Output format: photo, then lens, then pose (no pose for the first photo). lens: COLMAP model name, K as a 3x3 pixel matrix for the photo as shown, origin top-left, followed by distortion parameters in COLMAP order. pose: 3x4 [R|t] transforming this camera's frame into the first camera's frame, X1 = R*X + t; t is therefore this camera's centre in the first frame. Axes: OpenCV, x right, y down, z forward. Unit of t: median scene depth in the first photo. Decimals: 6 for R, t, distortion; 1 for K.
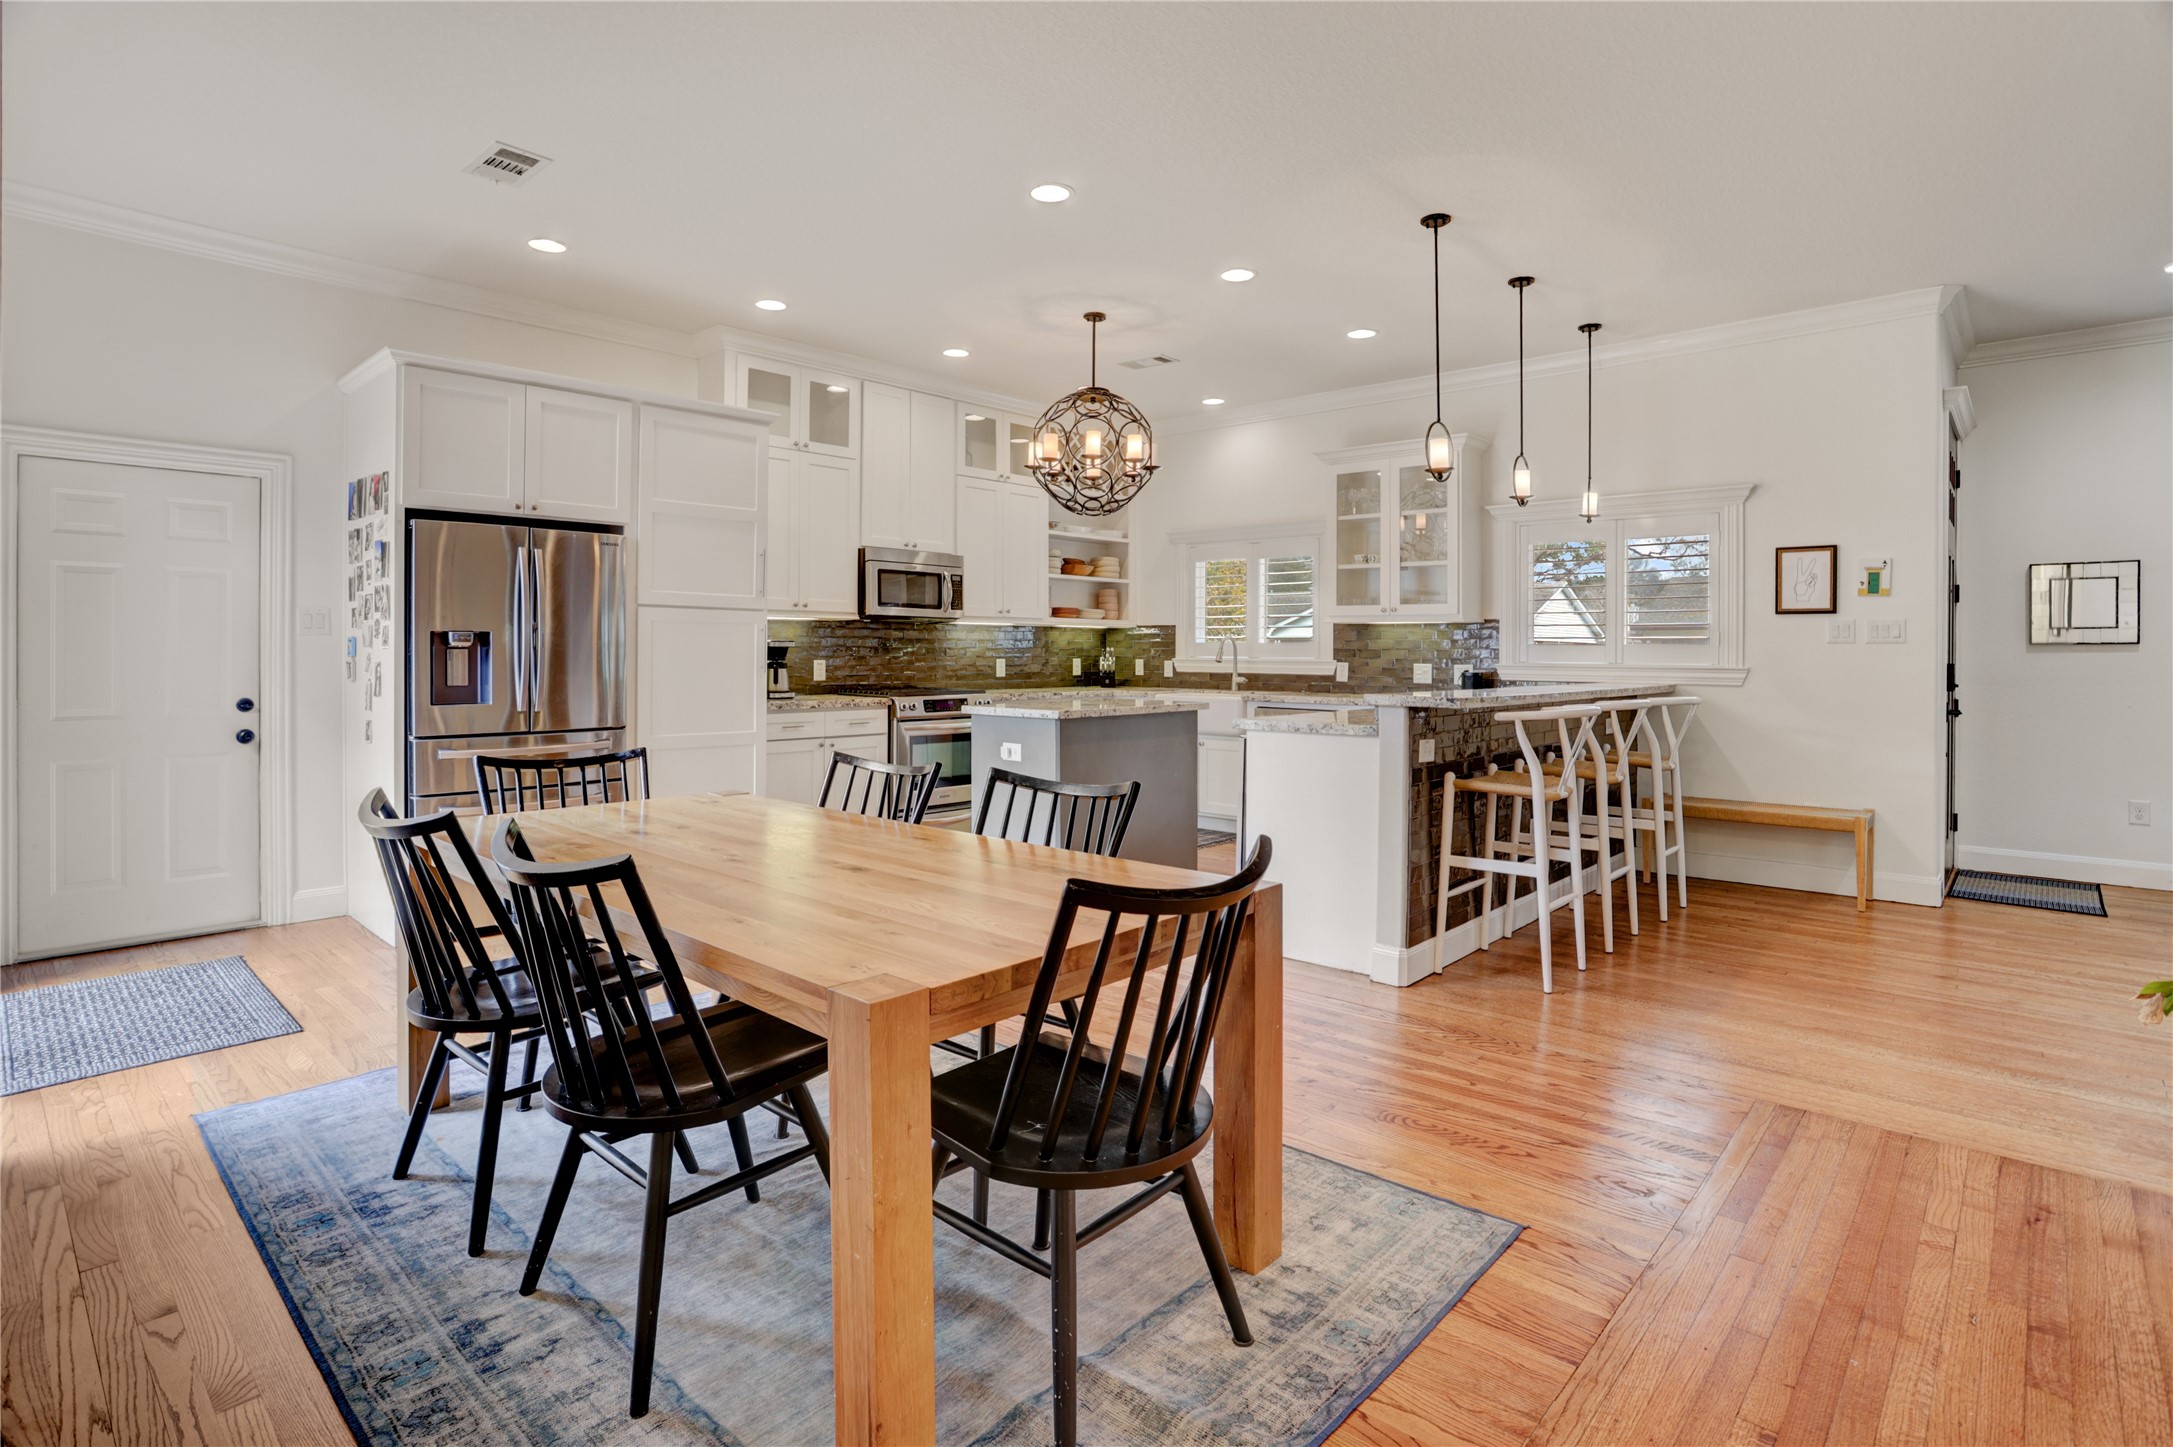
lens RADIAL K [[1100.3, 0, 1093.4], [0, 1100.3, 648.3], [0, 0, 1]] dist [-0.046277, 0.011686]
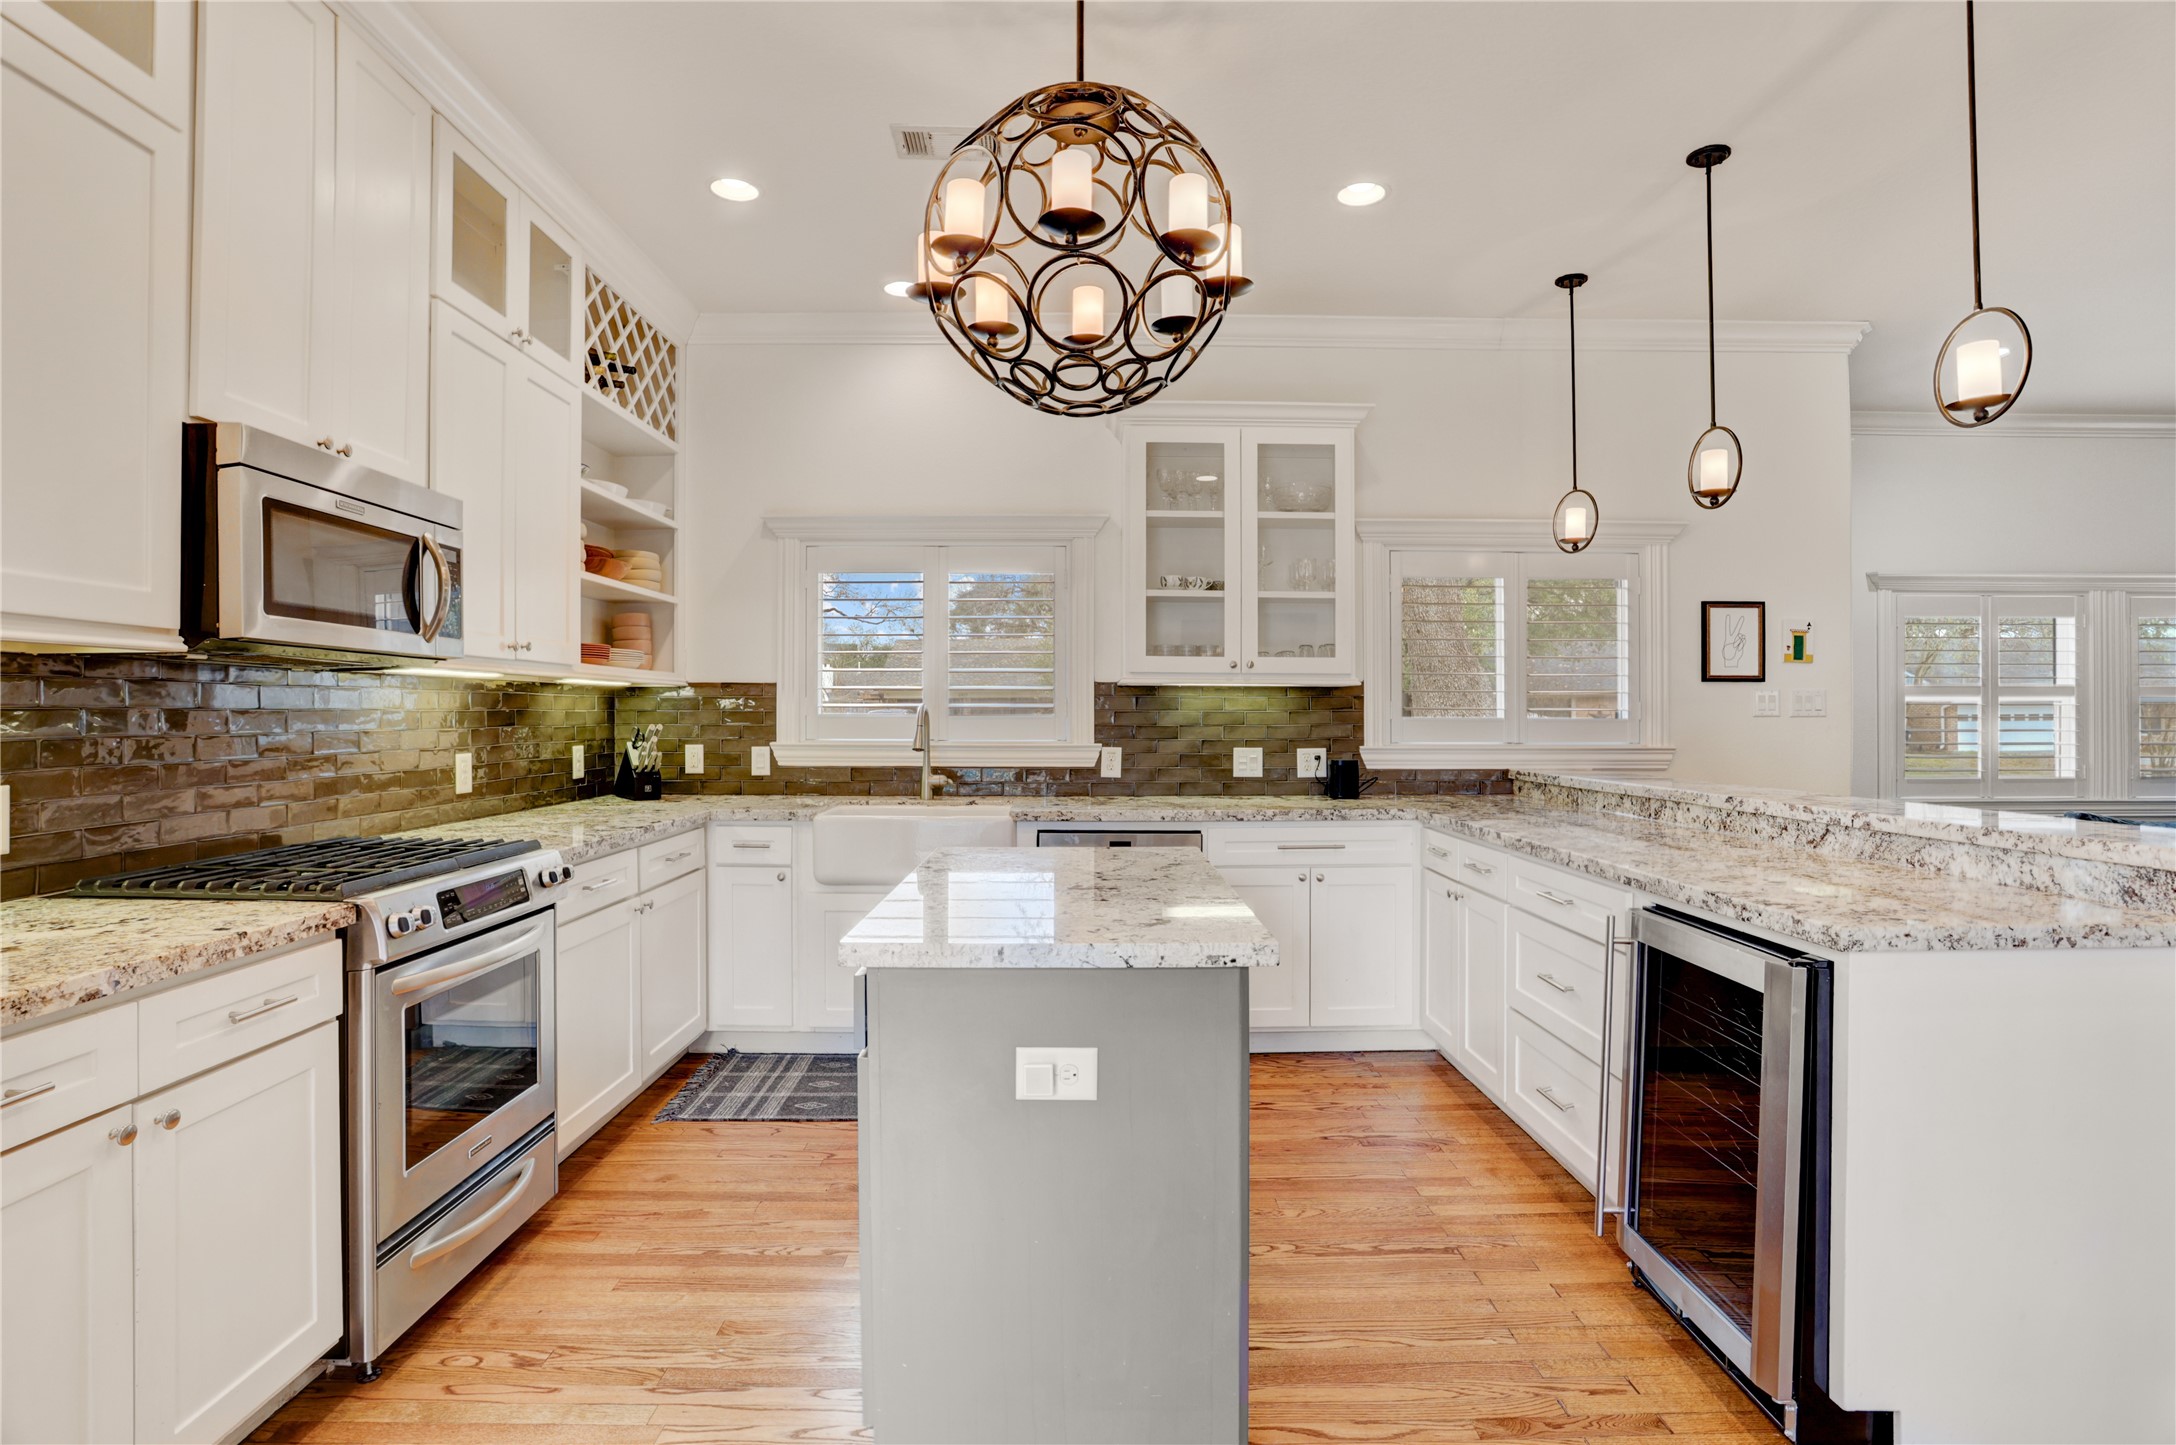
lens RADIAL K [[1101.8, 0, 1075.8], [0, 1101.8, 712.9], [0, 0, 1]] dist [-0.046277, 0.011686]
pose [[0.750138, -0.003254, 0.661273, -0.233692], [-0.001006, 0.999981, 0.006062, -0.011567], [-0.661280, -0.005212, 0.750121, 0.627021]]
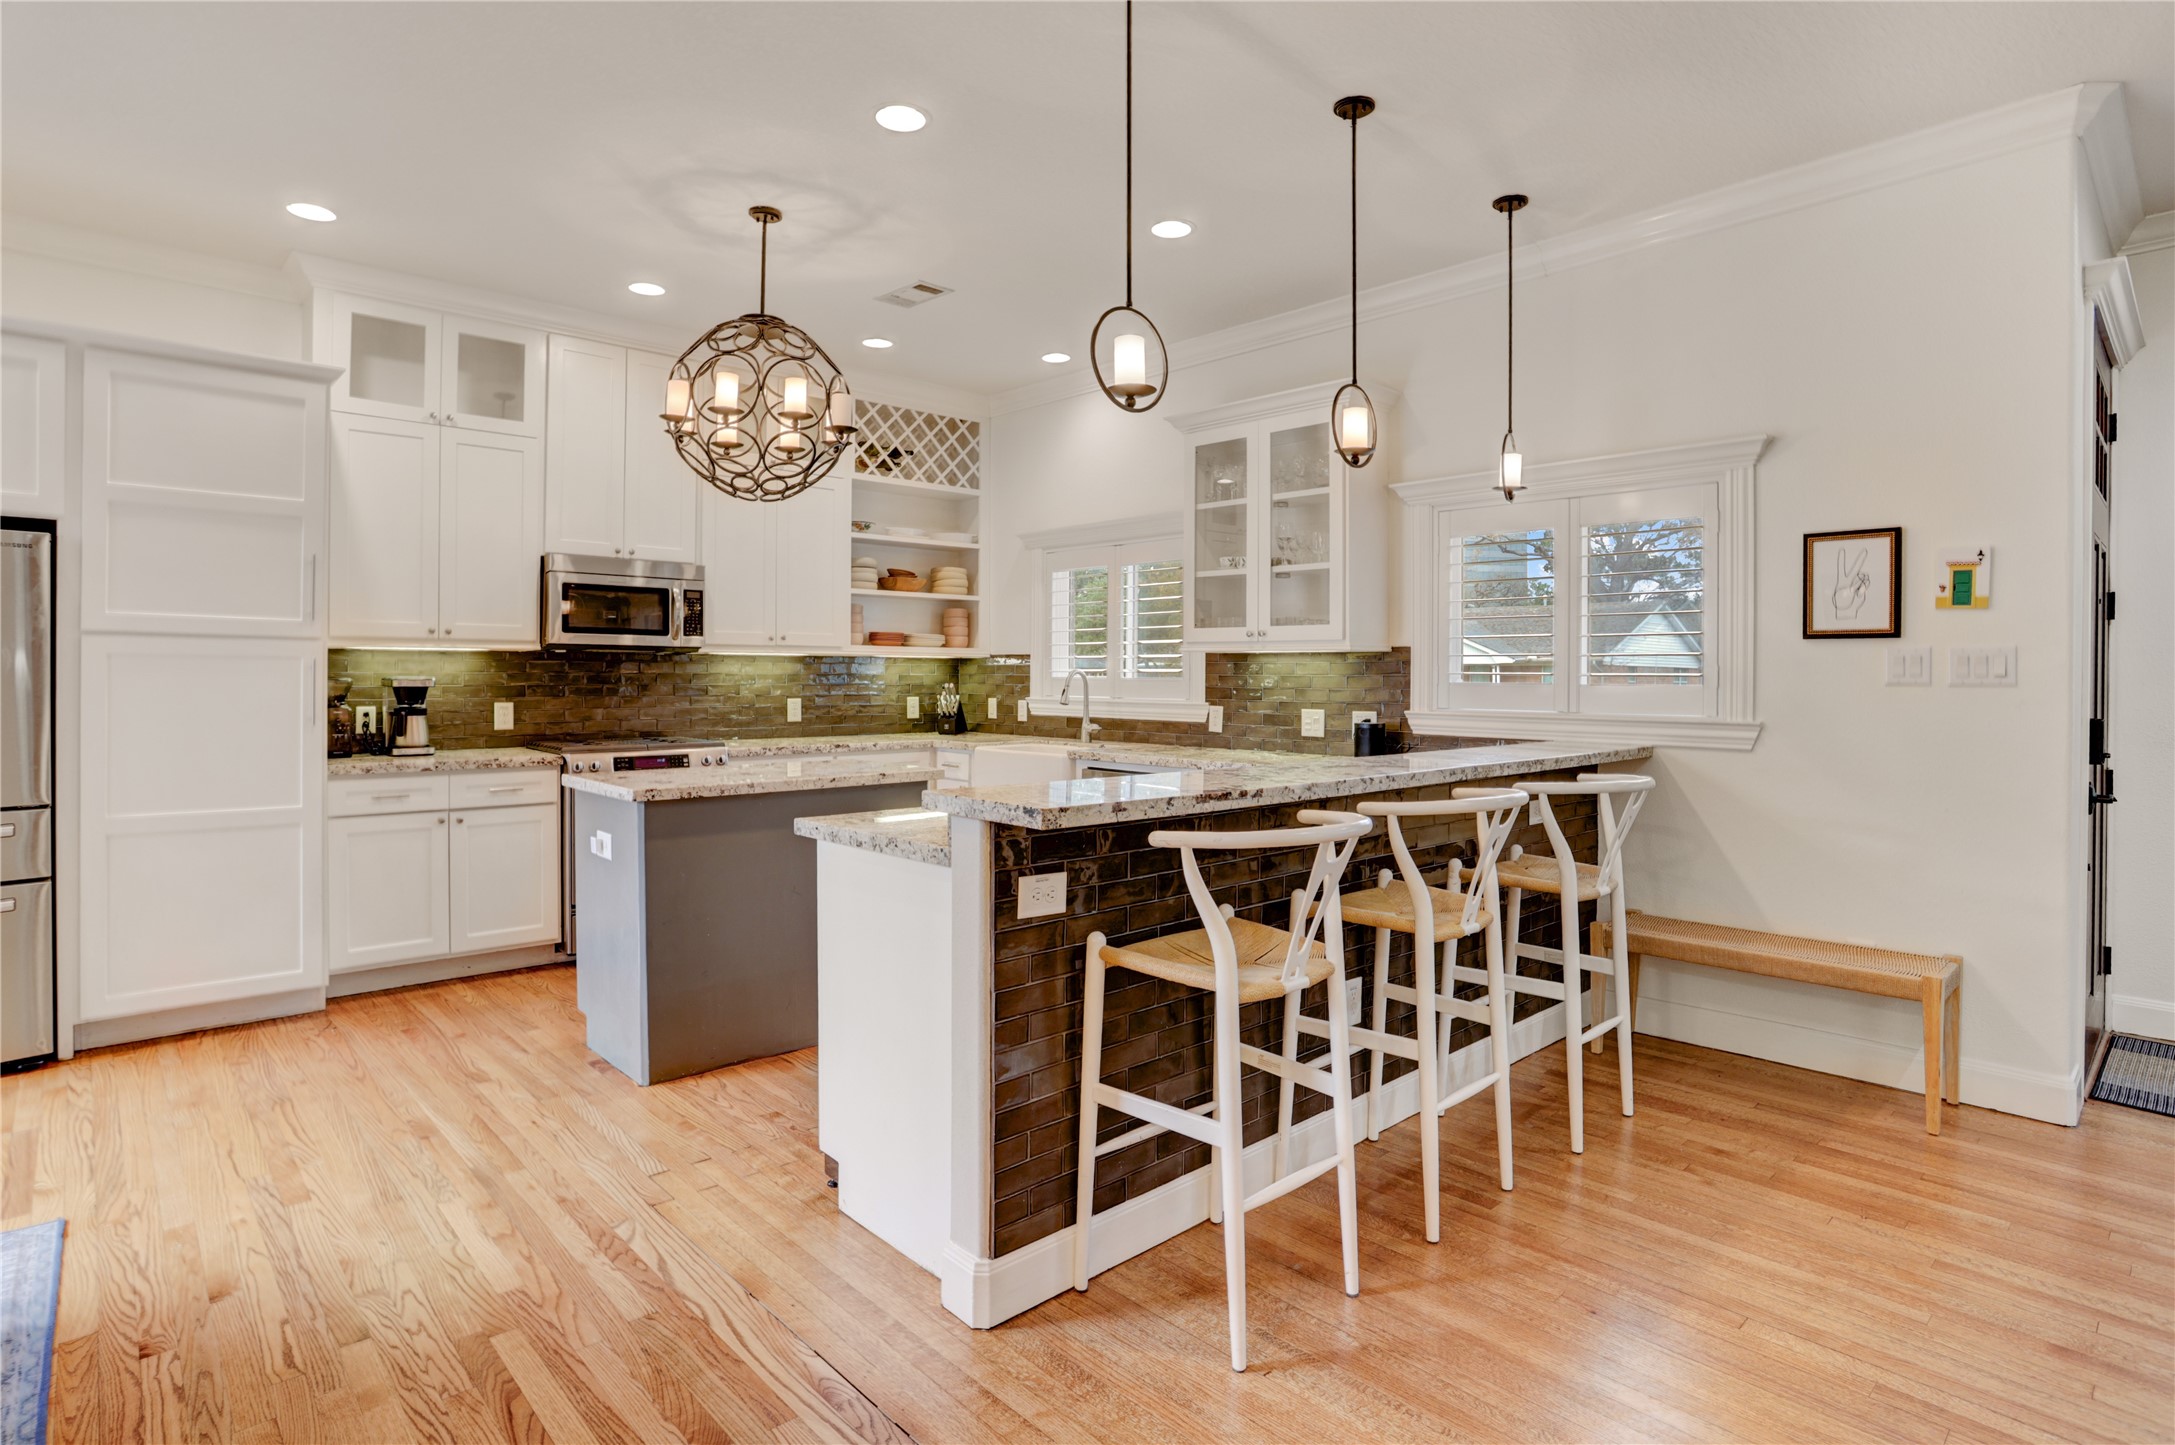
lens RADIAL K [[1101.3, 0, 1106.1], [0, 1101.3, 677.6], [0, 0, 1]] dist [-0.046277, 0.011686]
pose [[0.996342, 0.000006, -0.085453, 0.250635], [0.000467, 0.999985, 0.005515, -0.011405], [0.085452, -0.005534, 0.996327, 0.301005]]
